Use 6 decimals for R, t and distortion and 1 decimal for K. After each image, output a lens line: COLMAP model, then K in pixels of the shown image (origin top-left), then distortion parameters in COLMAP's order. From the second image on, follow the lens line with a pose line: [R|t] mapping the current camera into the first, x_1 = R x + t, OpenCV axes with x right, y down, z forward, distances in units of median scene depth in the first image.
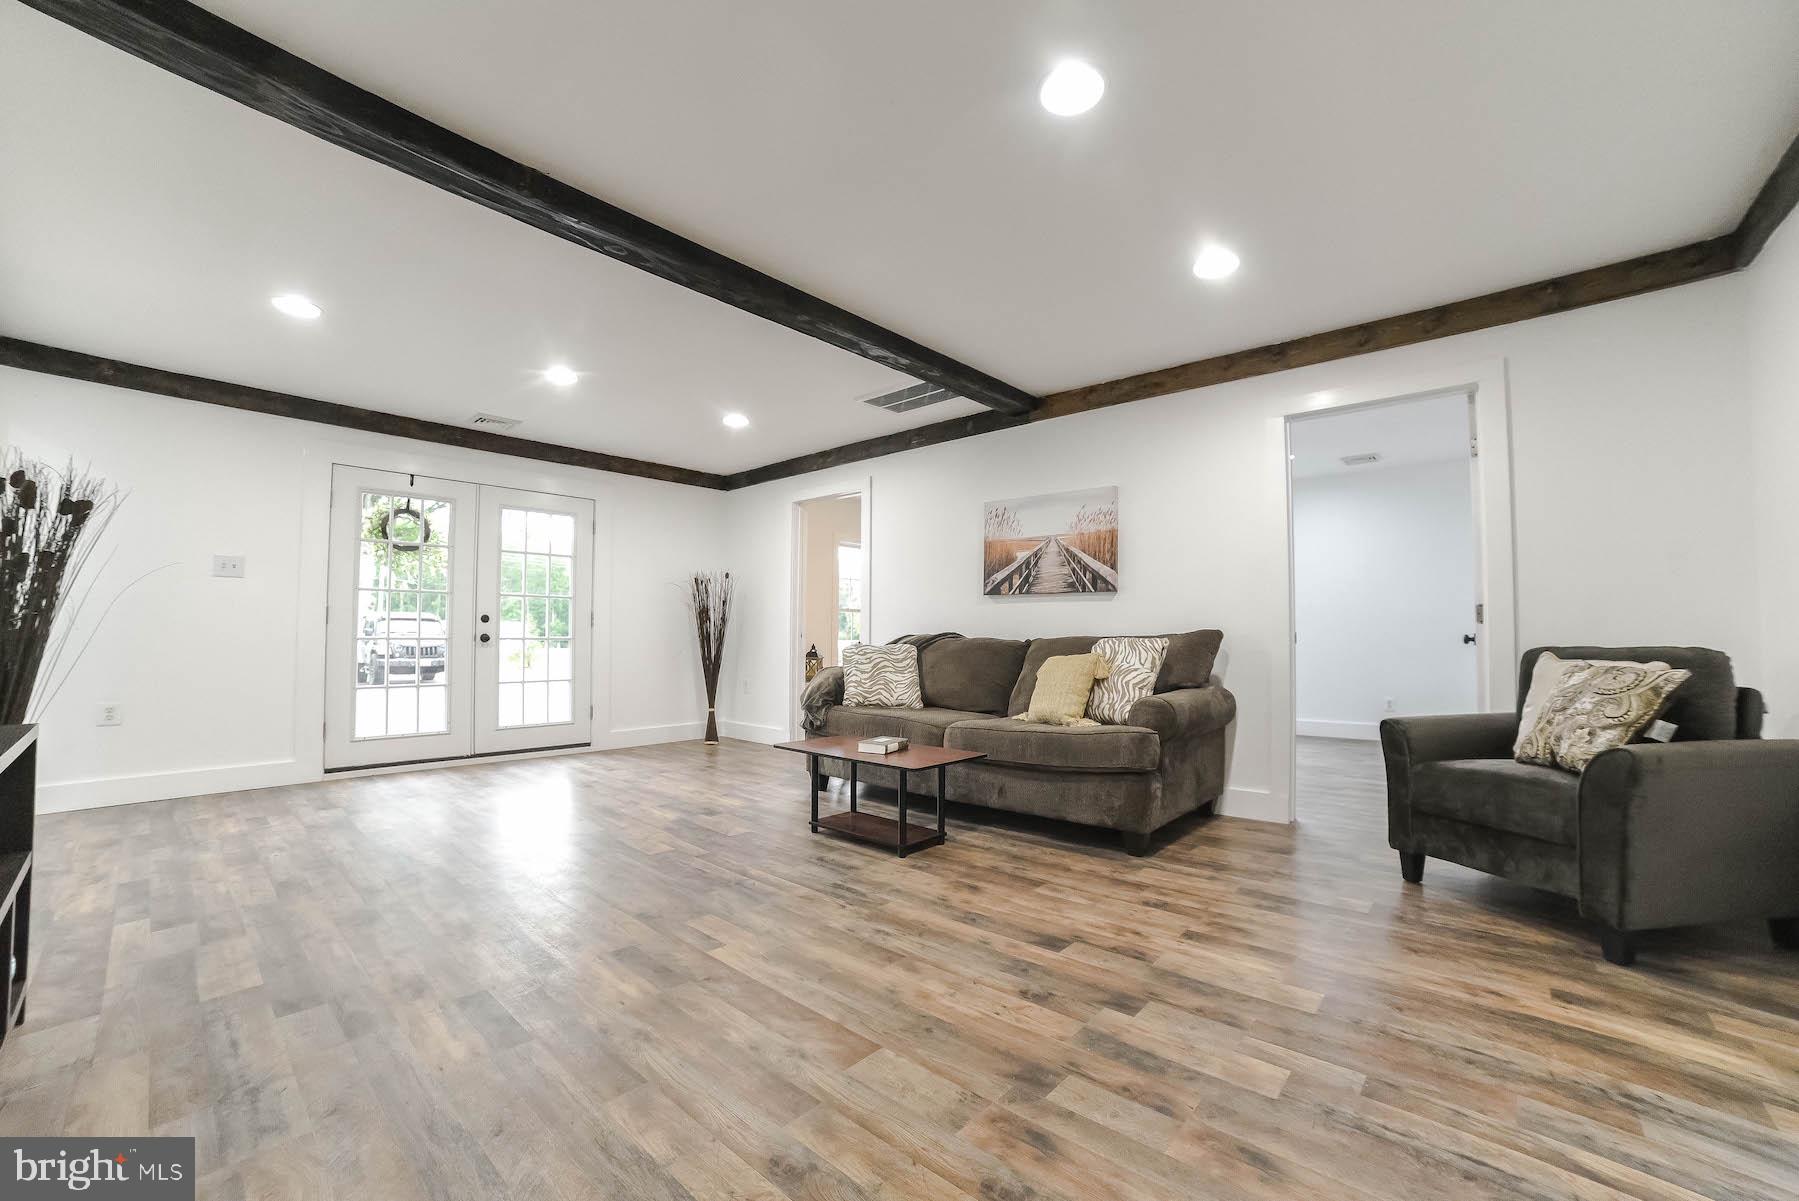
lens RADIAL K [[724.7, 0, 896.1], [0, 724.7, 629.3], [0, 0, 1]] dist [-0.088158, 0.033122]
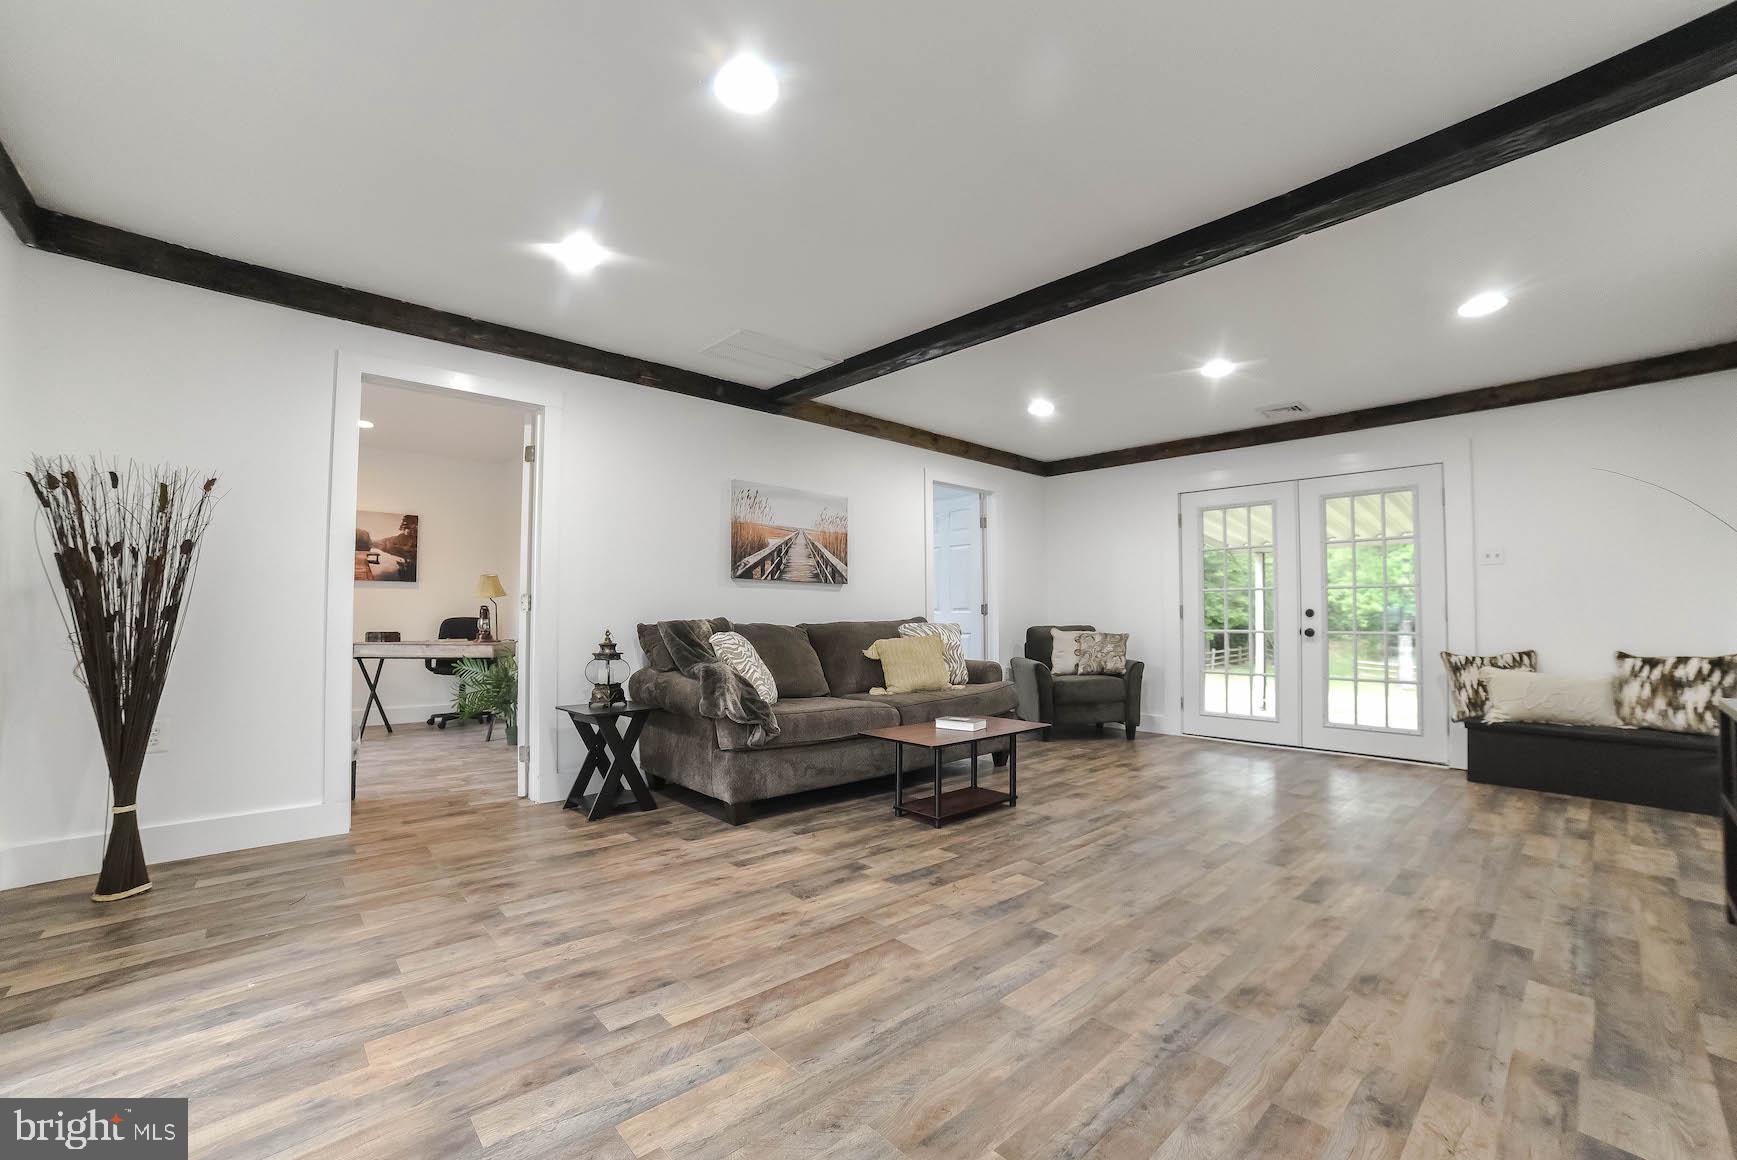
lens RADIAL K [[727.2, 0, 873.3], [0, 727.2, 593.4], [0, 0, 1]] dist [-0.093343, 0.039738]
pose [[0.081837, 0.031136, 0.996159, -1.321977], [-0.013224, 0.999458, -0.030153, -0.001130], [-0.996558, -0.010706, 0.082204, 1.227303]]
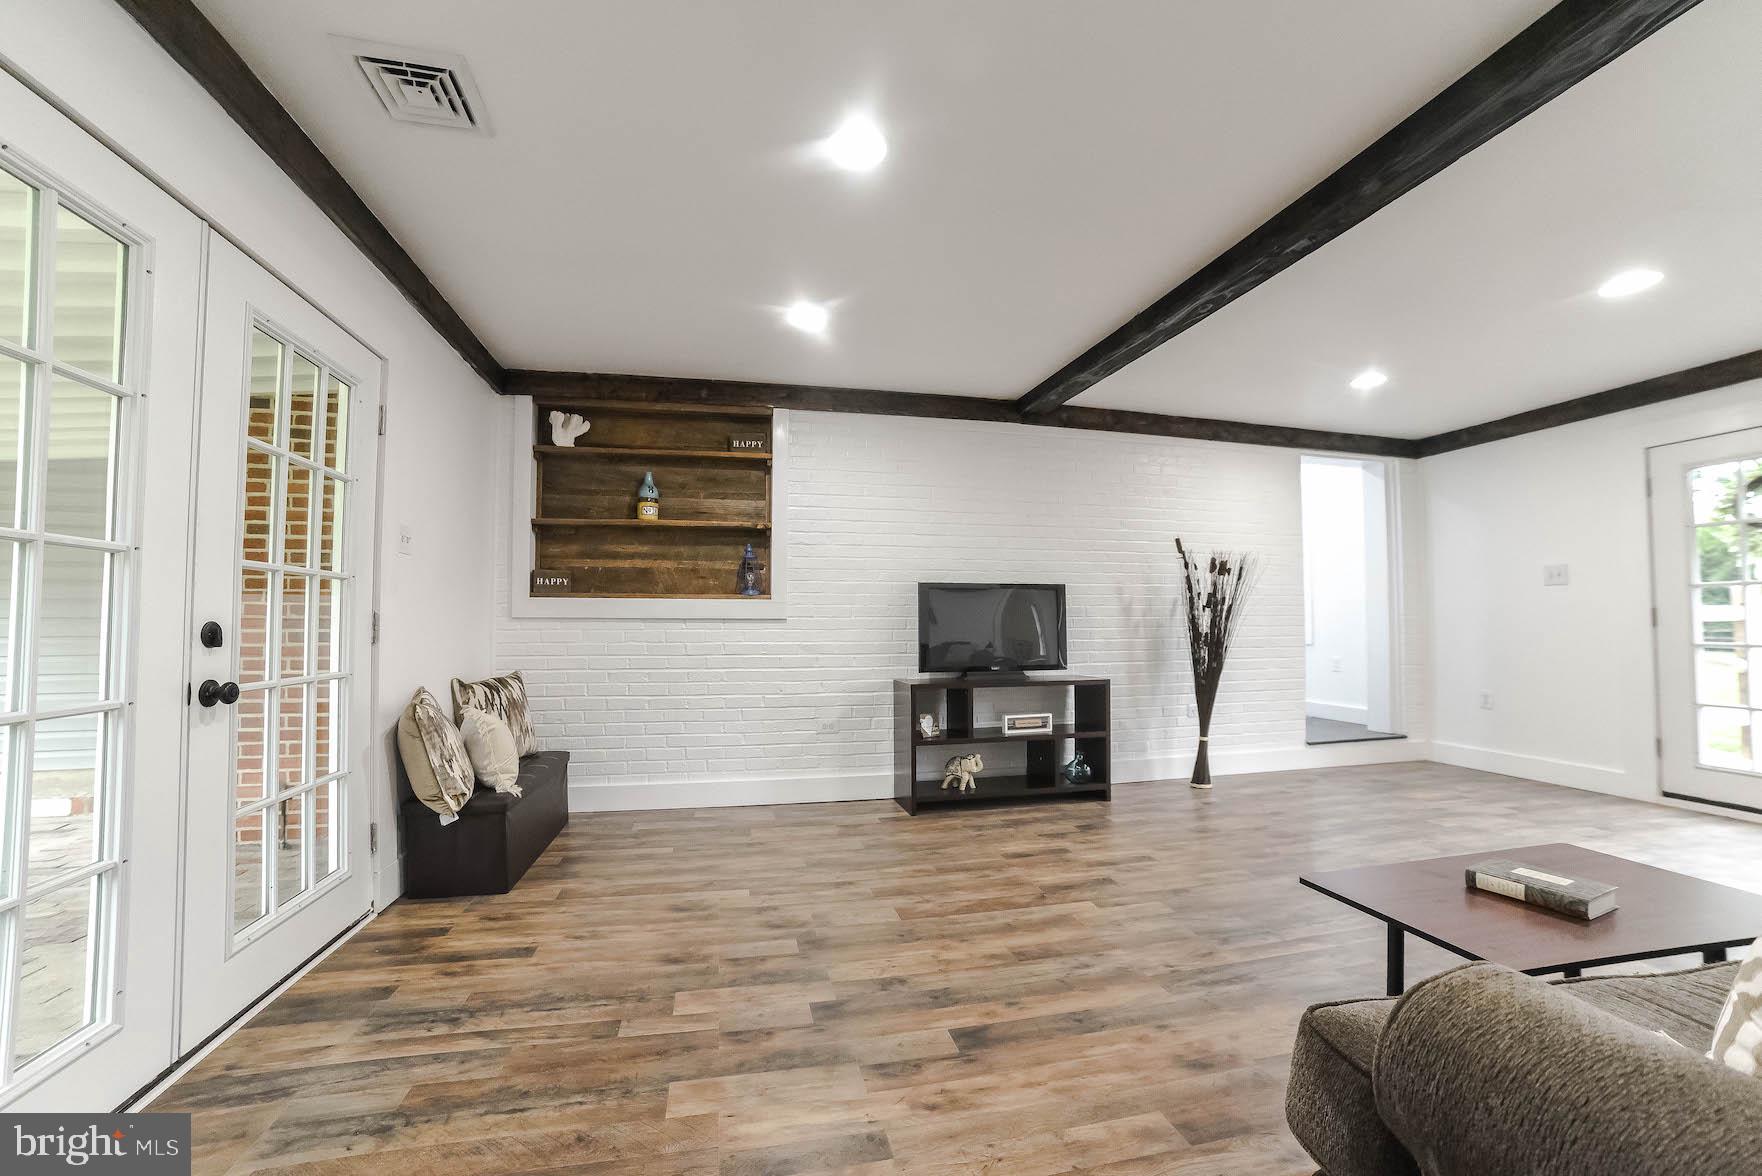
lens RADIAL K [[699.4, 0, 876.6], [0, 699.4, 601.8], [0, 0, 1]] dist [-0.104316, 0.032361]
pose [[-0.586695, -0.033029, -0.809134, 0.705799], [0.006879, 0.998929, -0.045764, -0.016160], [0.809779, -0.032415, -0.585839, 1.056618]]
